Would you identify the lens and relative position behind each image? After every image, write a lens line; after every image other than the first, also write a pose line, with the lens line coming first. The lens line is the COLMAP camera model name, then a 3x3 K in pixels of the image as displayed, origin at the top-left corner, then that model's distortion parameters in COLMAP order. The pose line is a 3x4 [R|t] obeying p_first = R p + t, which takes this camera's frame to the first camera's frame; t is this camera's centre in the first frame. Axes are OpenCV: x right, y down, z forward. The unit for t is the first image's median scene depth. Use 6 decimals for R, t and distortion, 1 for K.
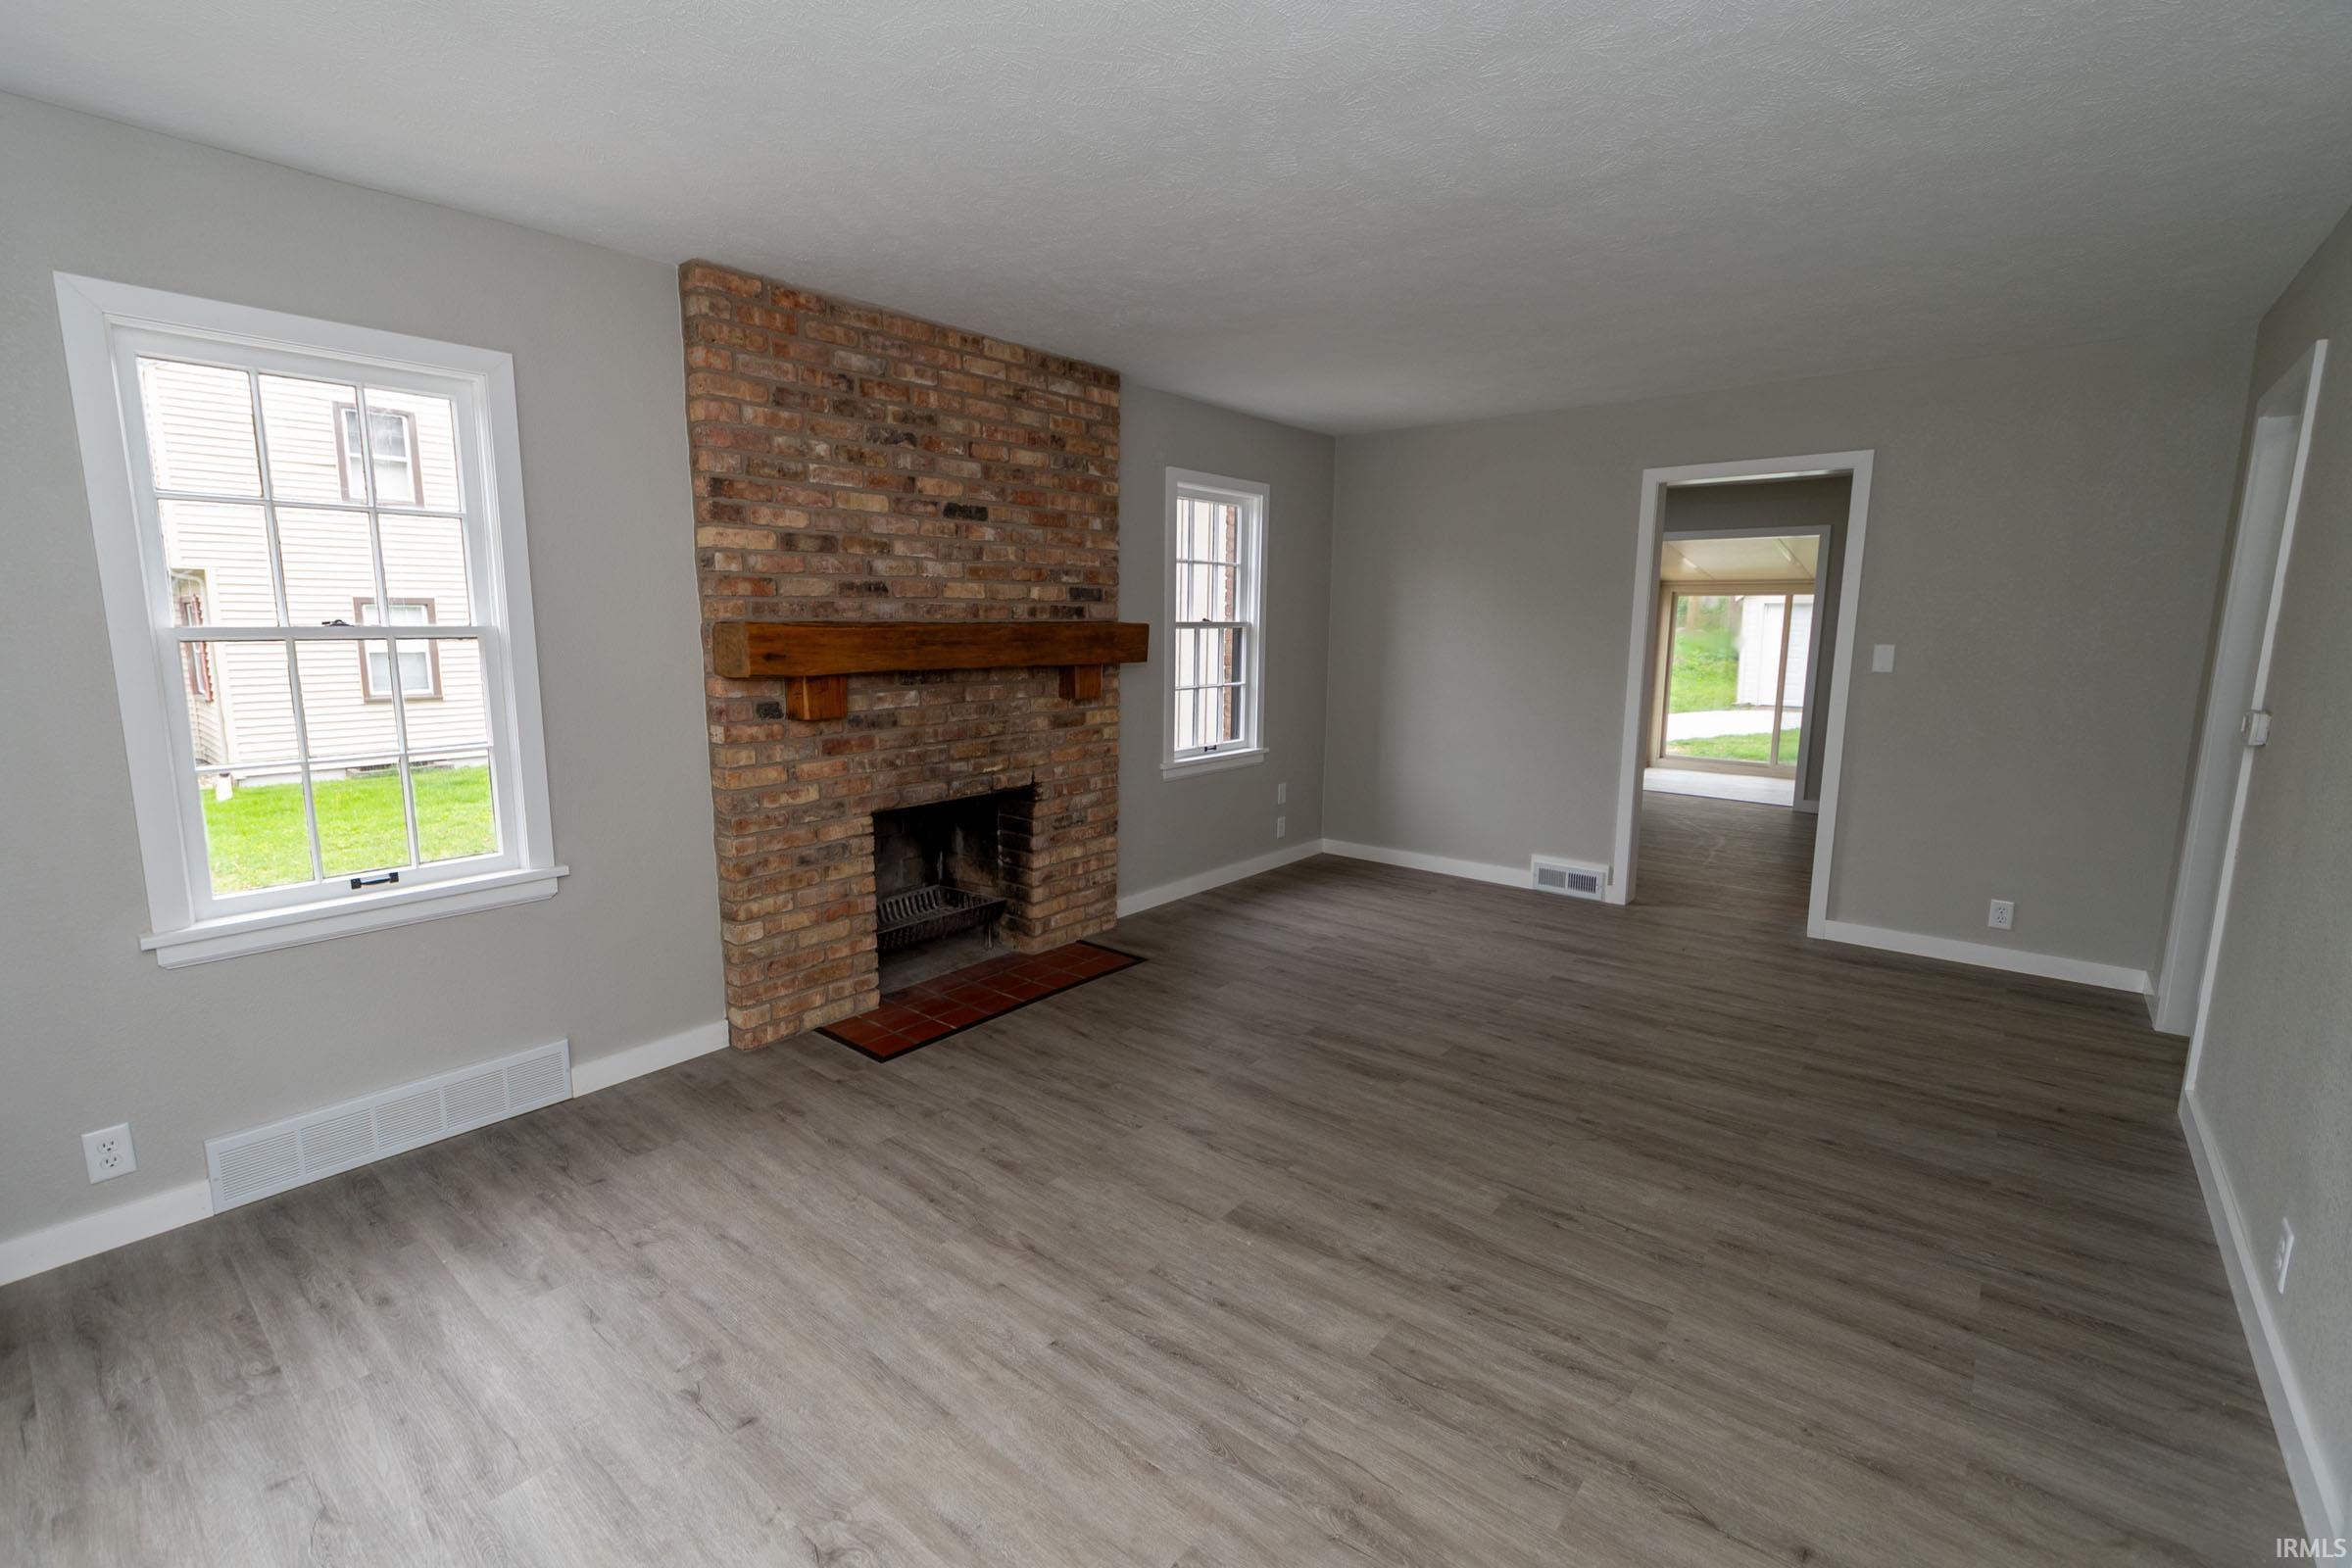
lens RADIAL K [[1035.2, 0, 1097.8], [0, 1035.2, 789.5], [0, 0, 1]] dist [0.002006, -0.000403]
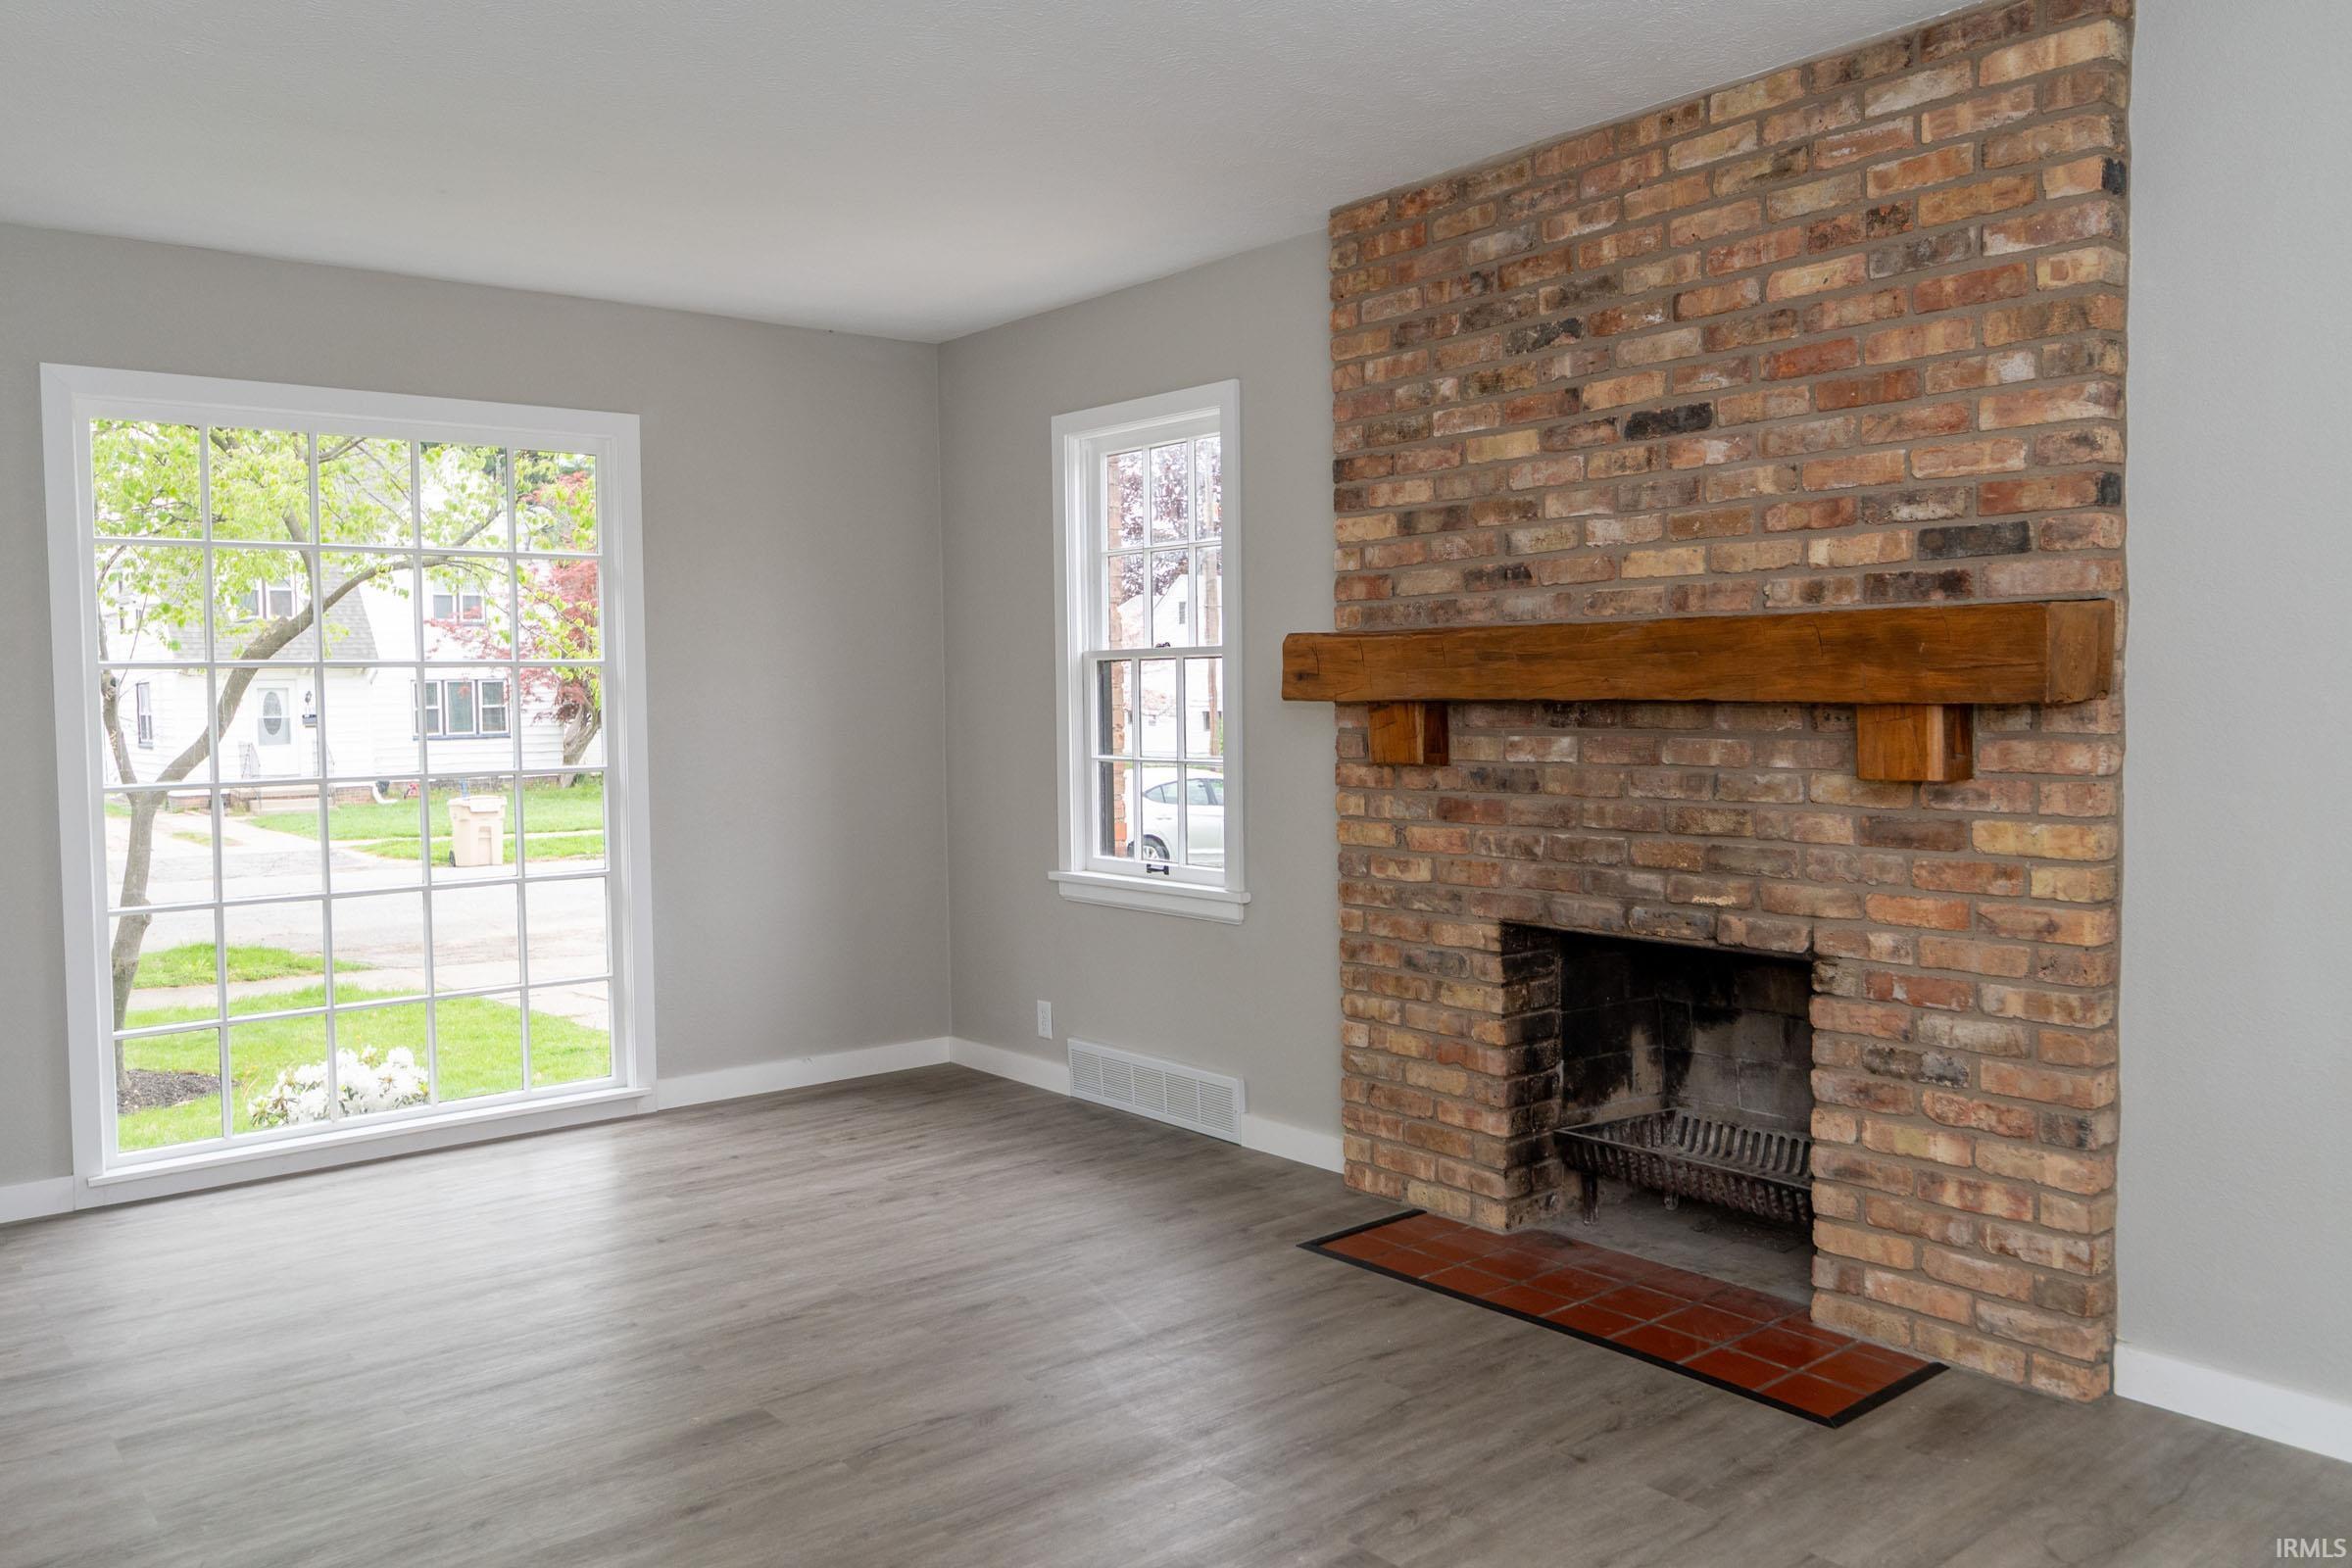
lens RADIAL K [[1708.6, 0, 1176.0], [0, 1708.6, 784.0], [0, 0, 1]] dist [-0.002138, -0.003087]
pose [[-0.141251, 0.057136, -0.988324, 0.883149], [-0.148218, 0.985860, 0.078177, -0.118566], [0.978815, 0.157530, -0.130785, 0.962002]]
